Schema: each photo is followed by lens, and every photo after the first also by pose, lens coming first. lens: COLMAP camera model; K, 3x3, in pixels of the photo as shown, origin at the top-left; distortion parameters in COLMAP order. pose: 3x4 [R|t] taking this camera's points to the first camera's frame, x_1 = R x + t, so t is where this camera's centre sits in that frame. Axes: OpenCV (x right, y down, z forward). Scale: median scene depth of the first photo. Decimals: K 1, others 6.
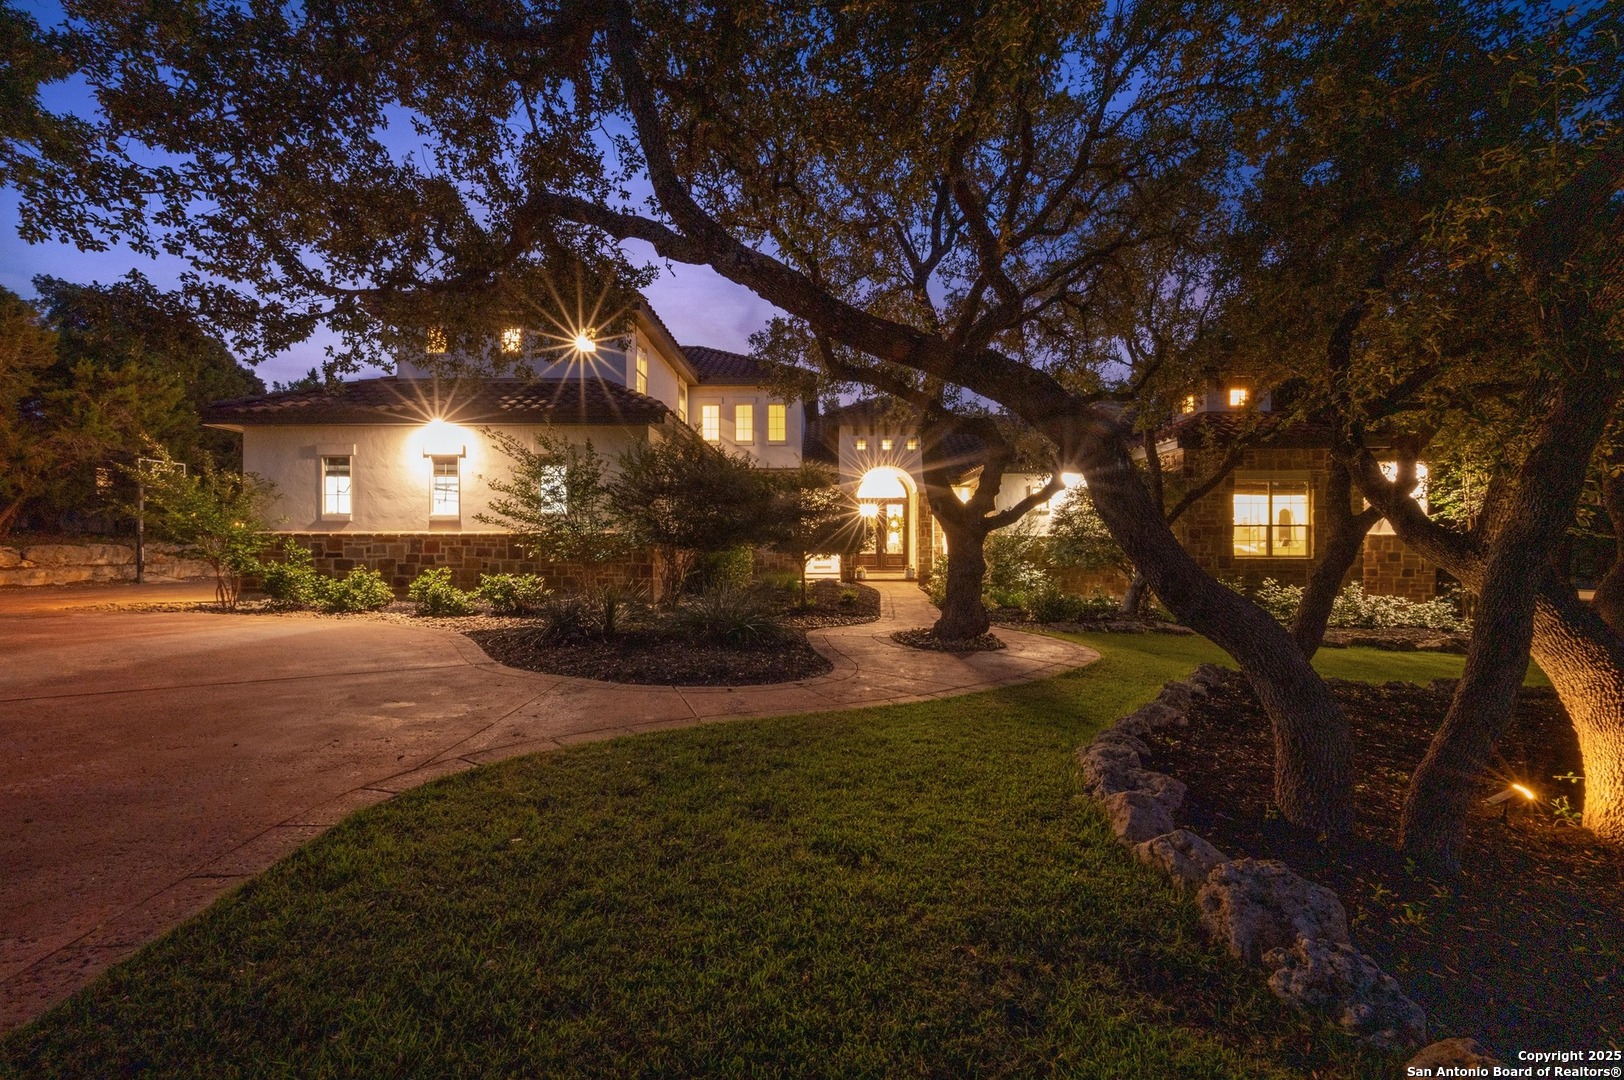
lens RADIAL K [[640.7, 0, 814.6], [0, 640.7, 545.0], [0, 0, 1]] dist [-0.001184, 0.000017]
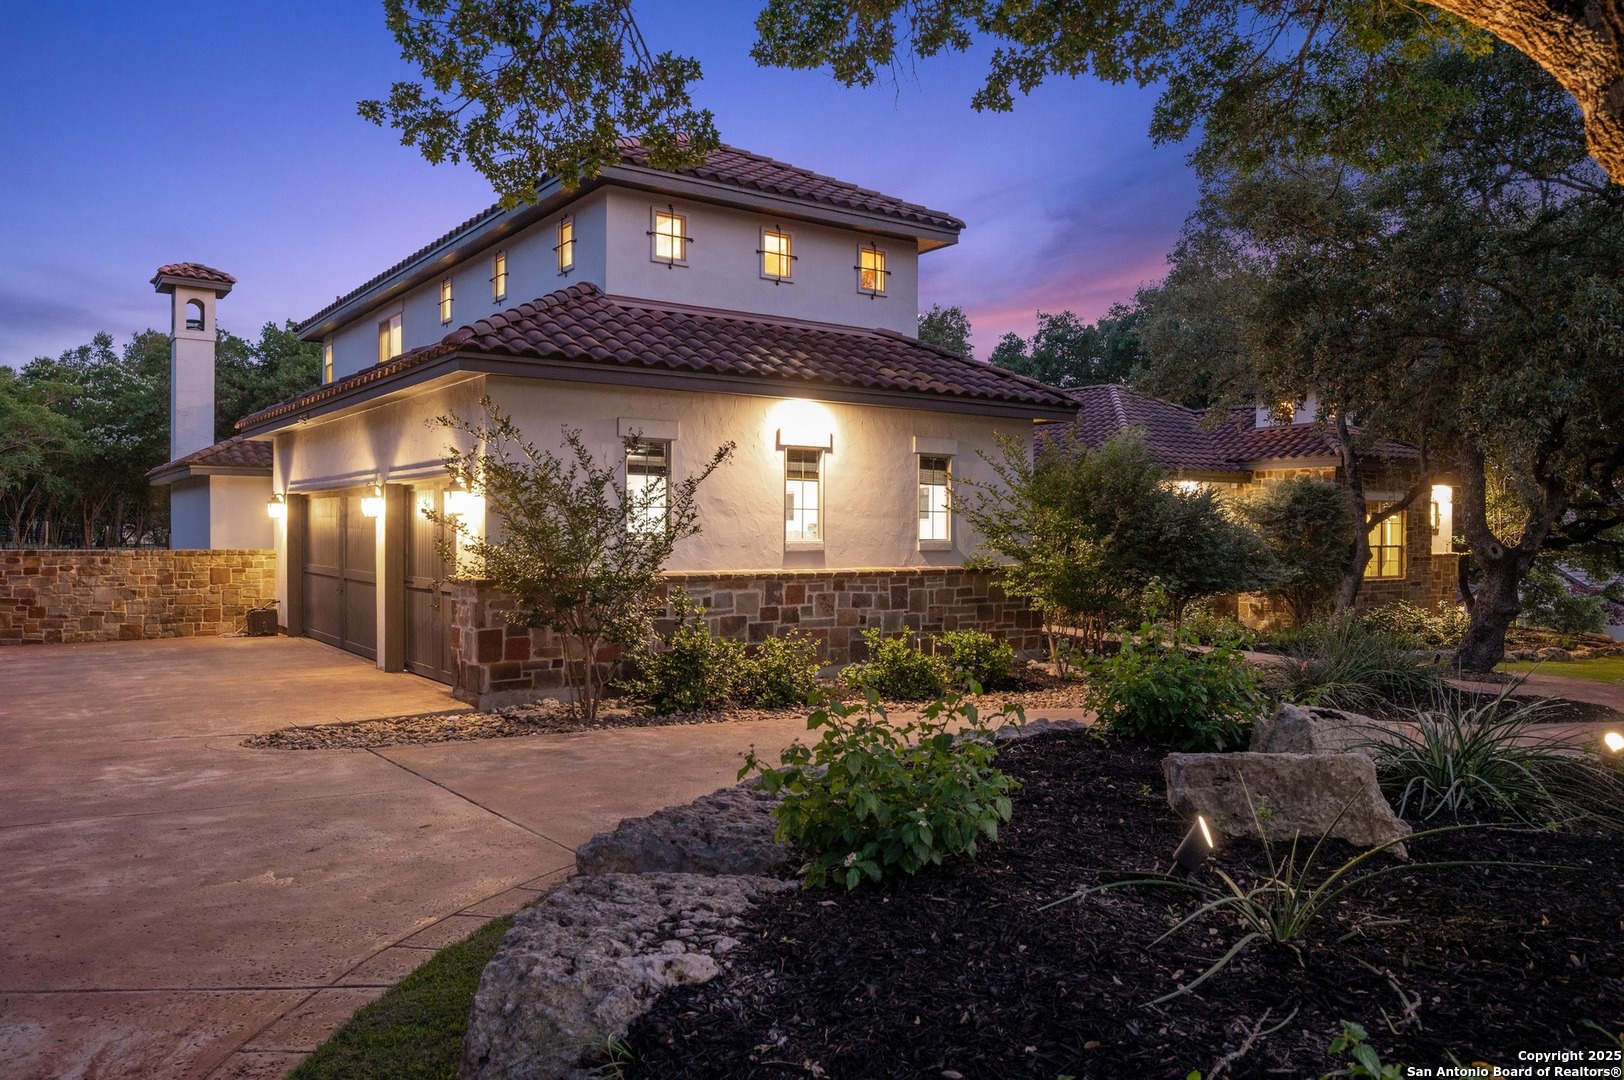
lens RADIAL K [[1177.6, 0, 812.0], [0, 1177.6, 540.0], [0, 0, 1]] dist [-0.001212, -0.002248]
pose [[0.805929, -0.000980, 0.592012, -1.247997], [-0.003858, 0.999969, 0.006906, -0.057022], [-0.592000, -0.007850, 0.805900, 0.062808]]
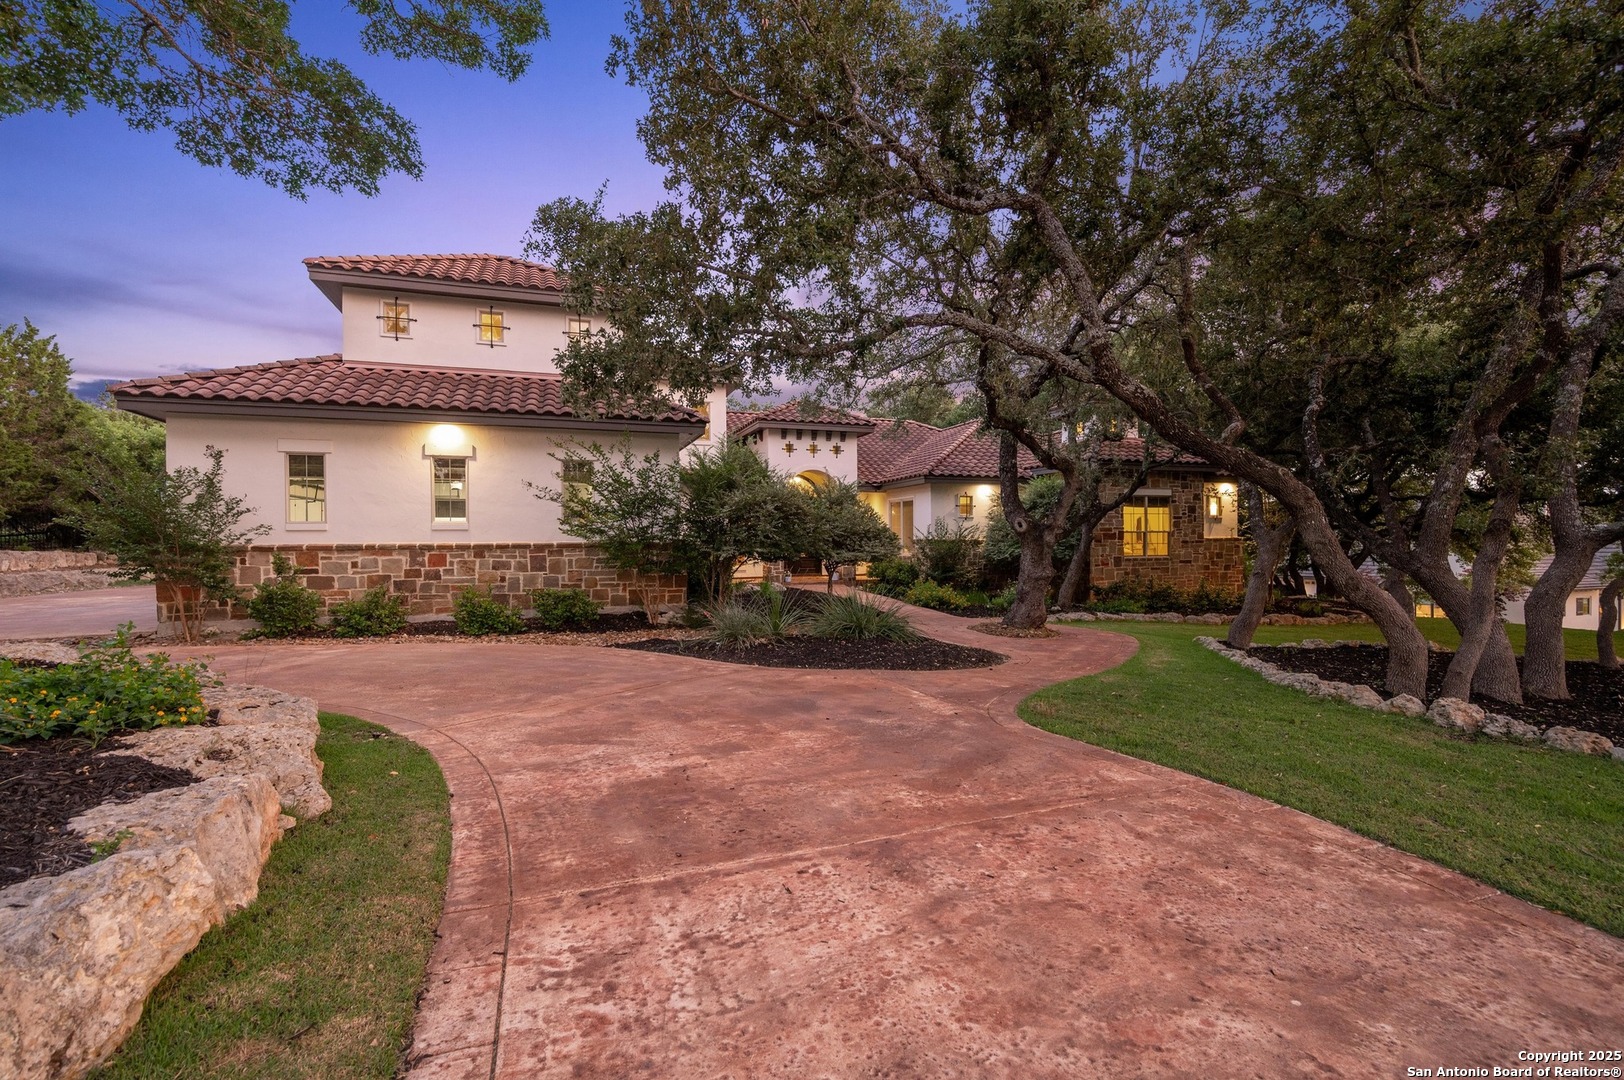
lens RADIAL K [[735.7, 0, 815.7], [0, 735.7, 547.1], [0, 0, 1]] dist [-0.000027, -0.000729]
pose [[0.937409, -0.009302, 0.348106, -0.454016], [0.006517, 0.999937, 0.009171, -0.020477], [-0.348170, -0.006328, 0.937410, -0.139002]]
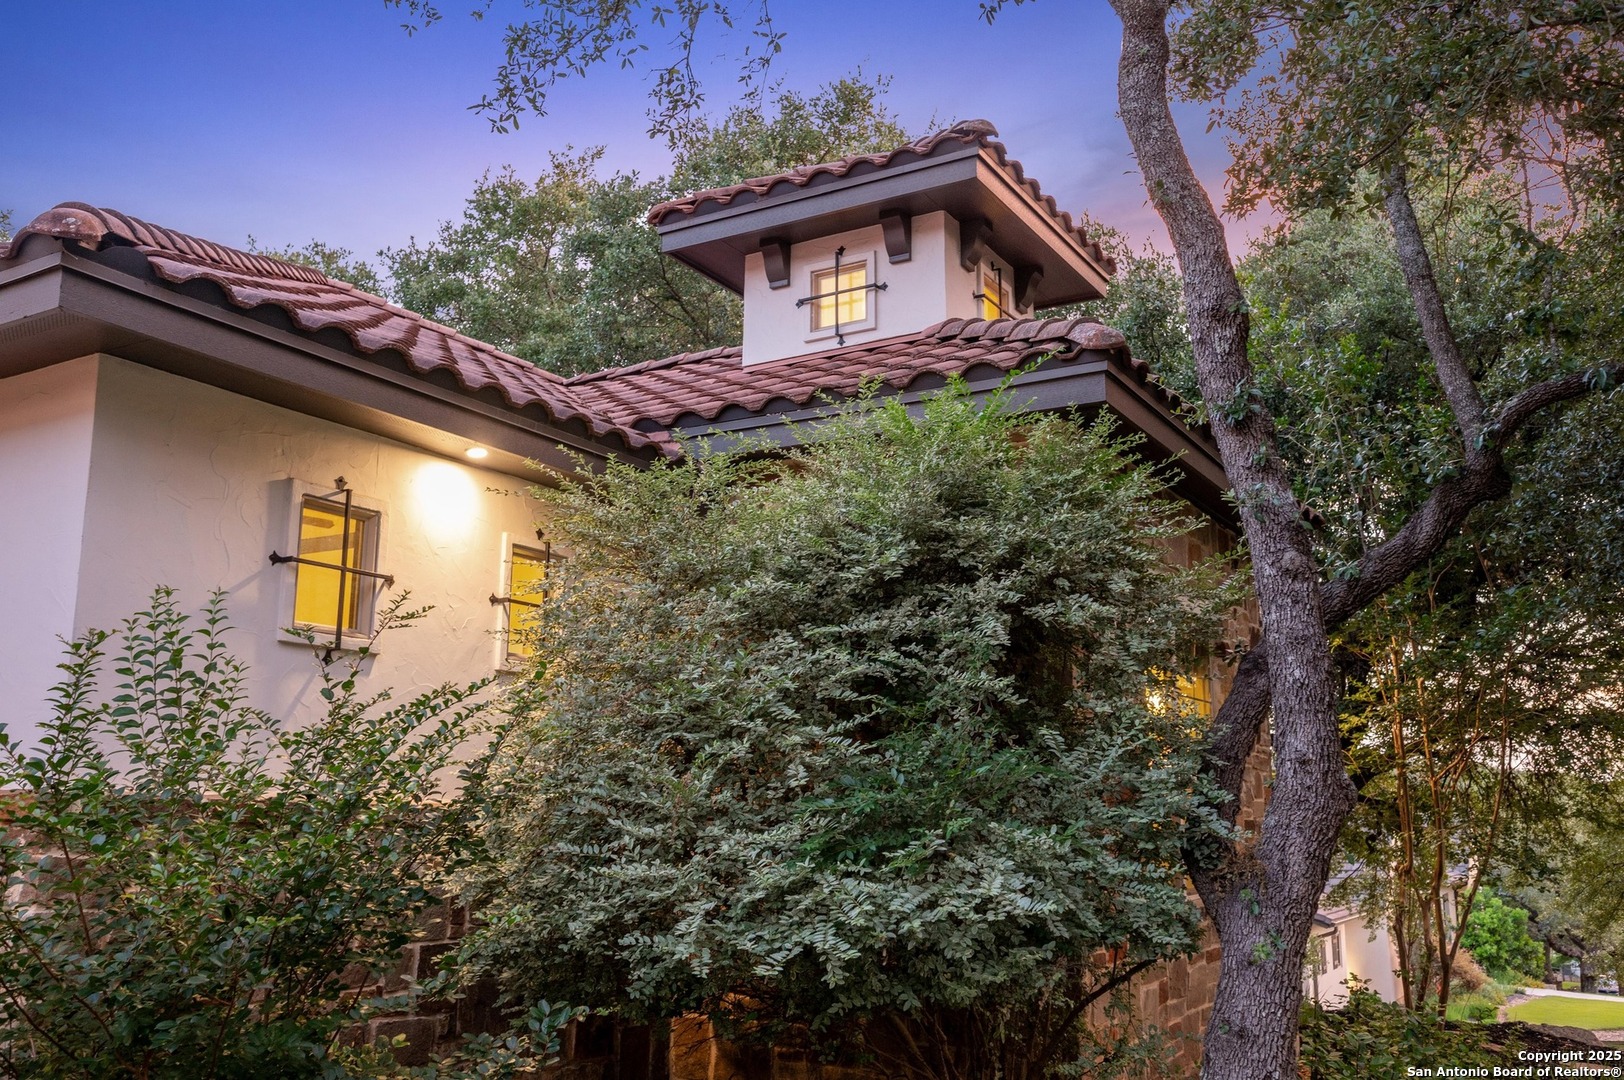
lens RADIAL K [[1408.5, 0, 811.4], [0, 1408.5, 538.9], [0, 0, 1]] dist [-0.005211, 0.001456]
pose [[0.494707, 0.171105, 0.852049, 0.141312], [-0.006178, 0.981094, -0.193432, -0.015818], [-0.869038, 0.090428, 0.486411, 0.974928]]
